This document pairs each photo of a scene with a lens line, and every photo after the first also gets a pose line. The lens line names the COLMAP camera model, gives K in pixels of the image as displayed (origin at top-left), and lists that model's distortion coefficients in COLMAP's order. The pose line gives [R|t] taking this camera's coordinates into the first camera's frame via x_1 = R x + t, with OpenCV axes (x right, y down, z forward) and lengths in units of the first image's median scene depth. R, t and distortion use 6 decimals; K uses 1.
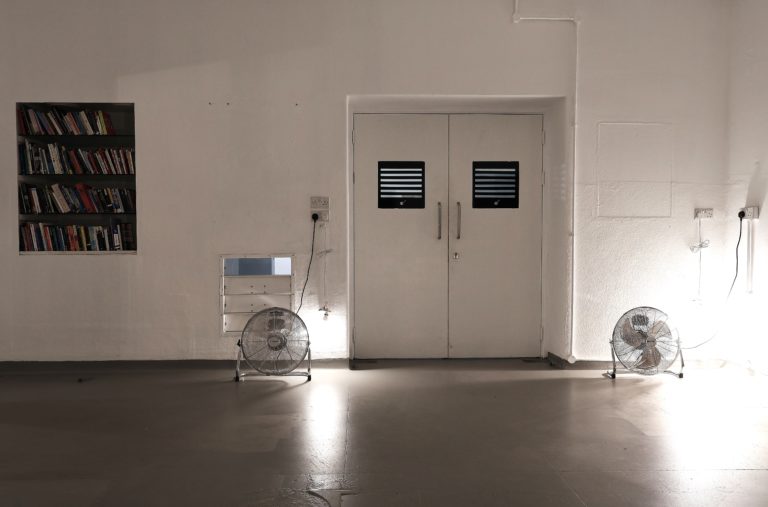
lens RADIAL K [[545.0, 0, 389.8], [0, 545.0, 247.9], [0, 0, 1]] dist [-0.004239, -0.006213]
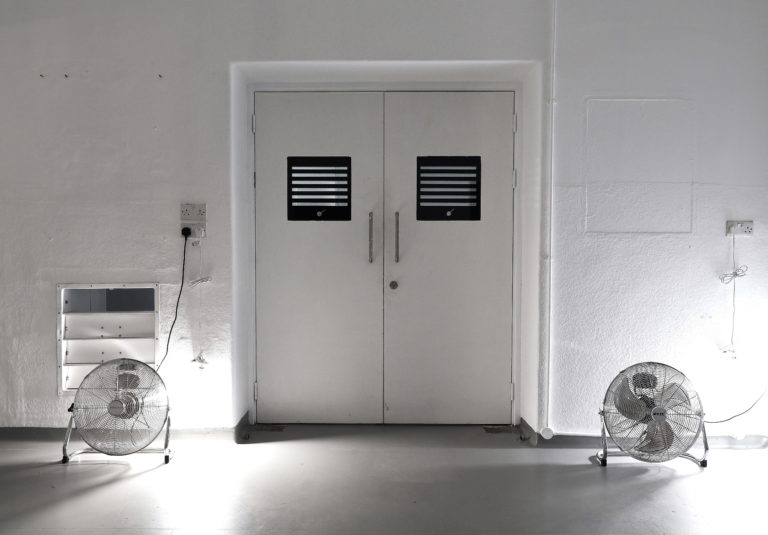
lens RADIAL K [[576.6, 0, 383.3], [0, 576.6, 265.8], [0, 0, 1]] dist [0.001428, -0.002147]
pose [[0.999070, 0.003401, -0.042975, 0.155352], [-0.003367, 0.999994, 0.000861, -0.013568], [0.042978, -0.000716, 0.999076, 0.246261]]
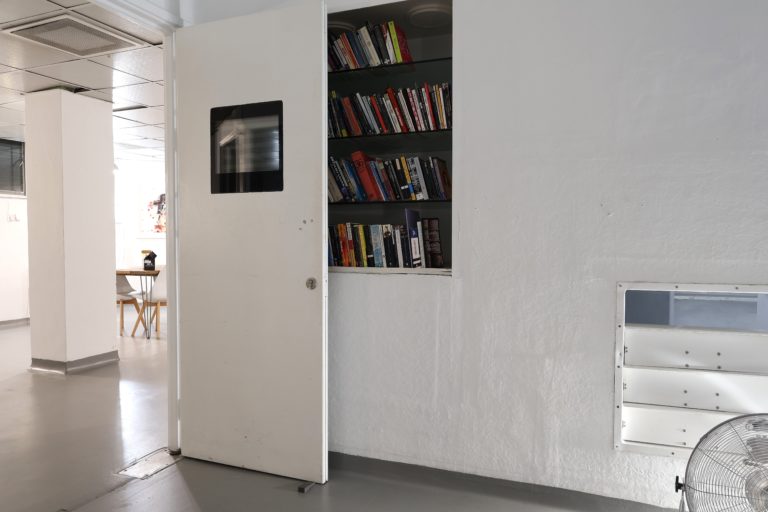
lens RADIAL K [[553.8, 0, 378.0], [0, 553.8, 255.4], [0, 0, 1]] dist [0.003503, 0.003549]
pose [[0.913195, 0.017003, -0.407168, -0.303629], [-0.015718, 0.999855, 0.006502, -0.010734], [0.407219, 0.000462, 0.913330, 0.461335]]
